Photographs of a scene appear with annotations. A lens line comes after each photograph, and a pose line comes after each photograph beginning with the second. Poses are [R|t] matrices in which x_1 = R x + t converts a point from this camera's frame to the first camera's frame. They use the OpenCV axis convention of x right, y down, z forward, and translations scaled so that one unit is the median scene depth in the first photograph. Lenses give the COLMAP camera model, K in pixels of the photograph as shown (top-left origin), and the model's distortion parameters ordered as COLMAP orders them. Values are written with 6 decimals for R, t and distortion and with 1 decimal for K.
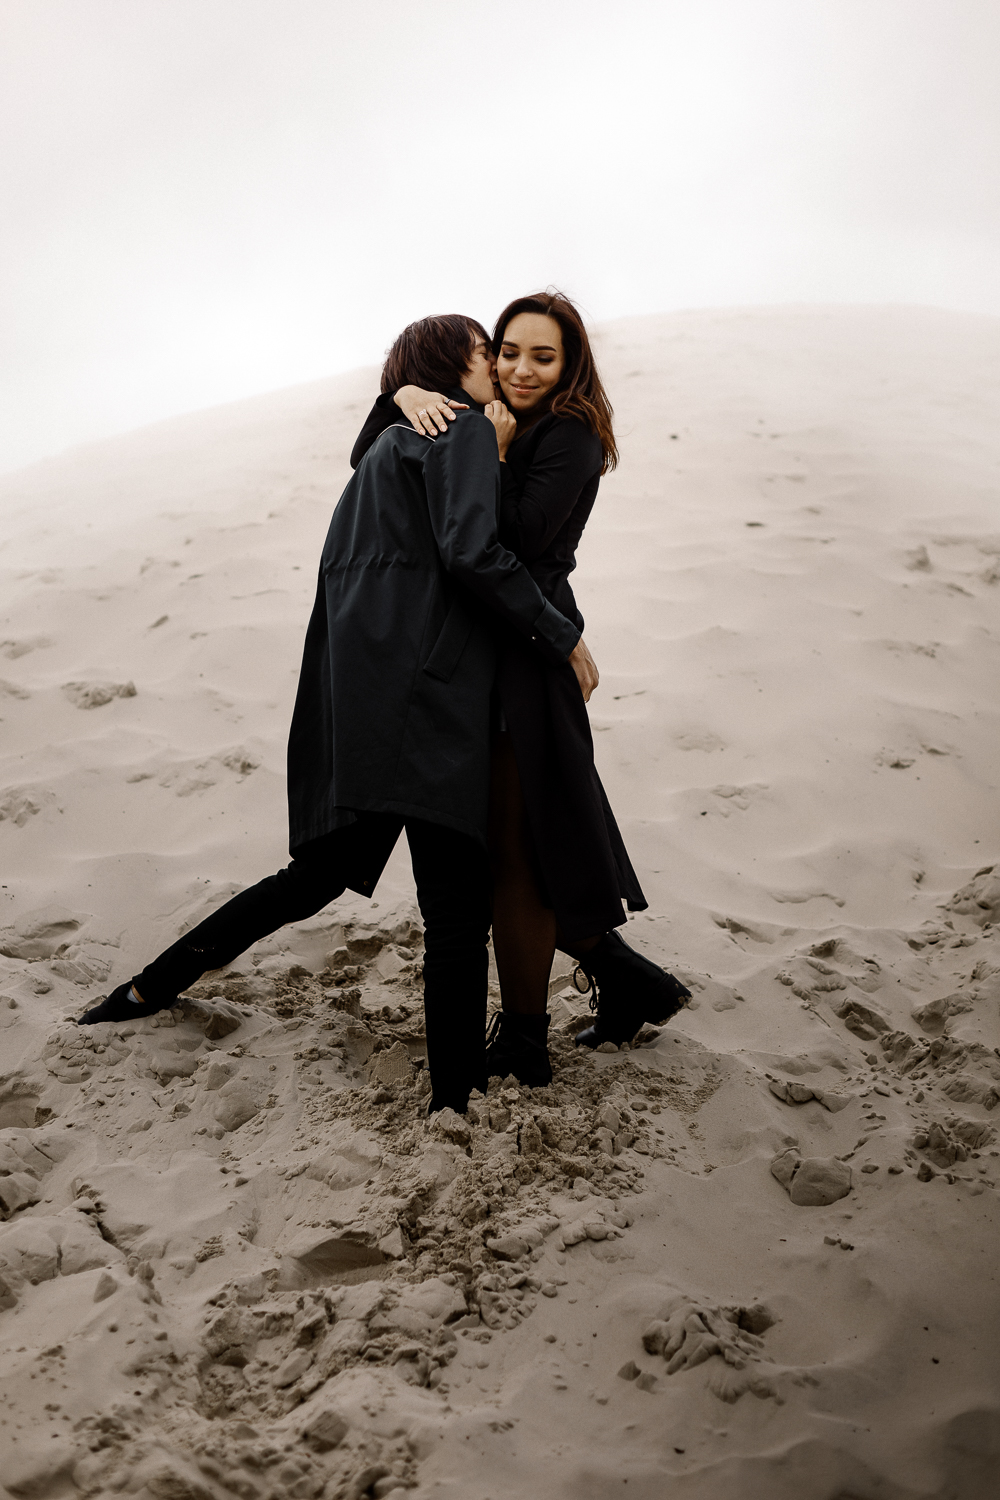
lens RADIAL K [[2155.5, 0, 500.0], [0, 2155.5, 750.0], [0, 0, 1]] dist [0.021752, -0.080446]
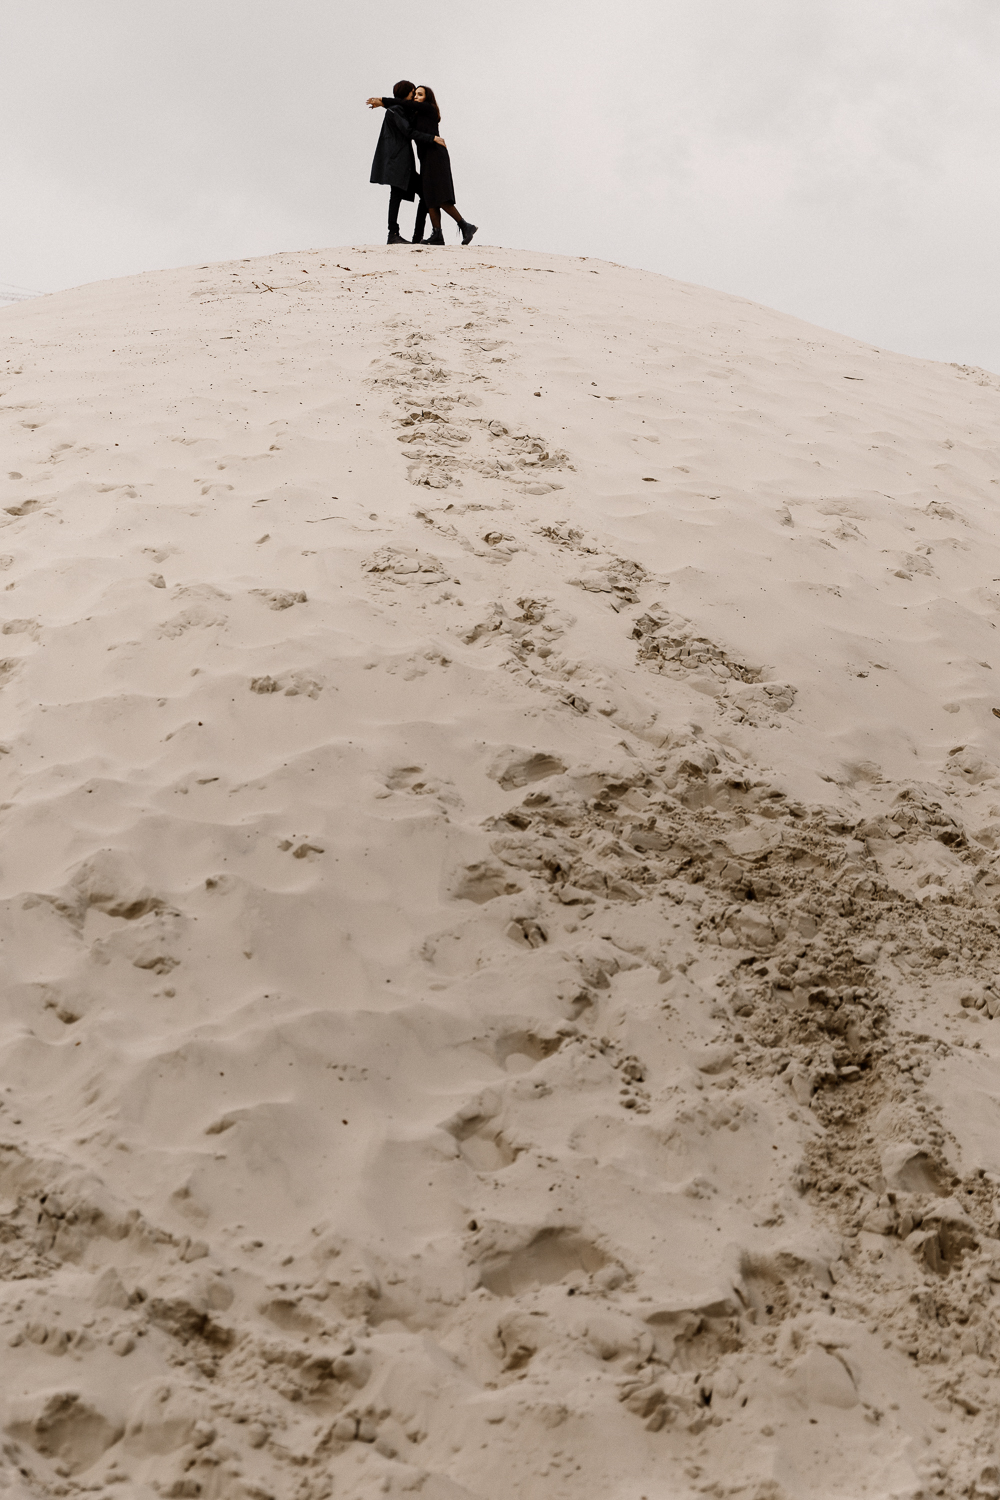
lens RADIAL K [[2121.3, 0, 500.0], [0, 2121.3, 750.0], [0, 0, 1]] dist [0.007760, -0.068766]
pose [[0.967134, 0.025803, 0.252955, -0.545242], [-0.042033, 0.997374, 0.058971, -0.022263], [-0.250770, -0.067665, 0.965679, -0.449817]]
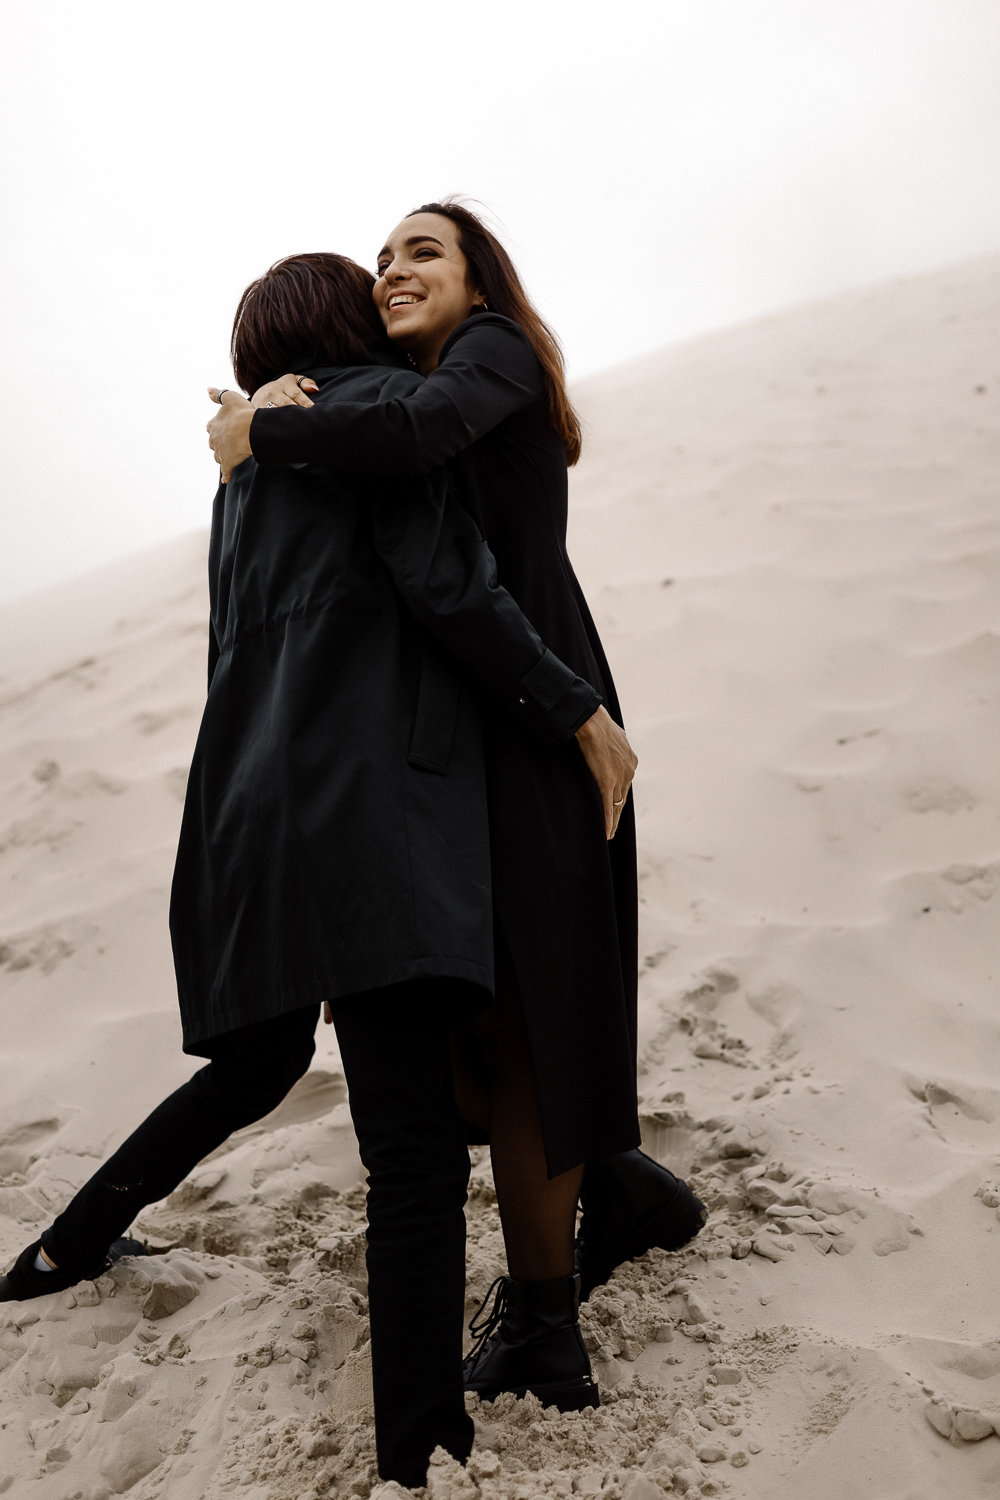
lens RADIAL K [[2155.5, 0, 500.0], [0, 2155.5, 750.0], [0, 0, 1]] dist [0.021752, -0.080446]
pose [[0.976978, -0.069417, -0.201729, 0.126384], [0.071046, 0.997473, 0.000838, -0.042924], [0.201161, -0.015150, 0.979441, 0.307495]]
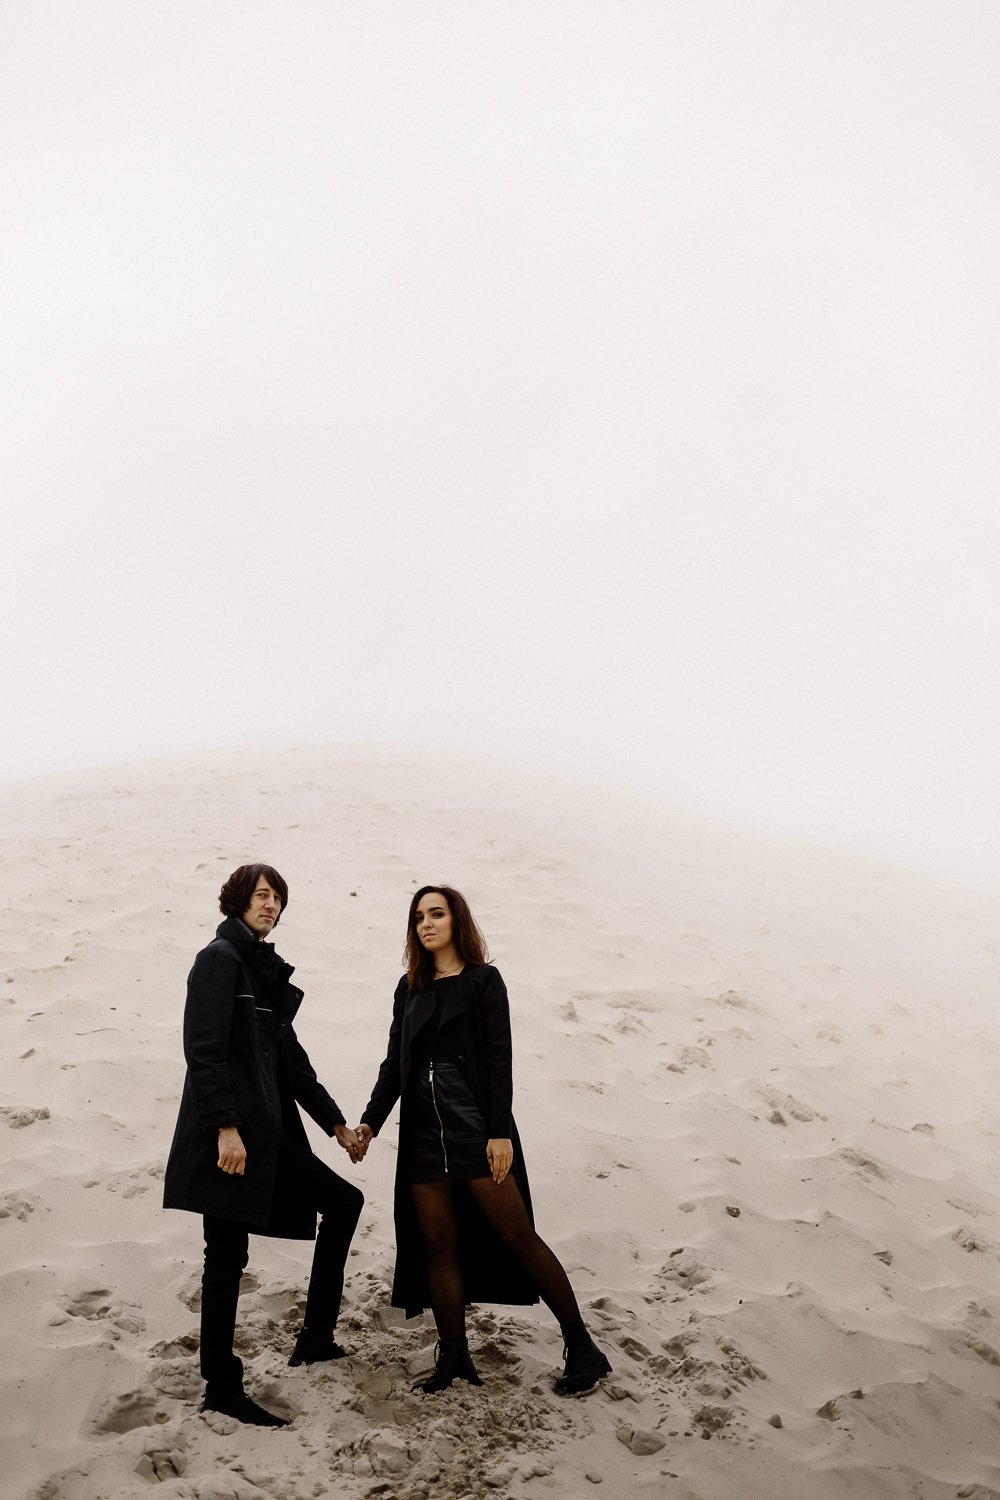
lens RADIAL K [[2155.5, 0, 500.0], [0, 2155.5, 750.0], [0, 0, 1]] dist [0.021752, -0.080446]
pose [[0.968009, 0.051940, 0.245480, -0.339532], [-0.012612, 0.987176, -0.159138, -0.058319], [-0.250597, 0.150951, 0.956250, -0.579222]]
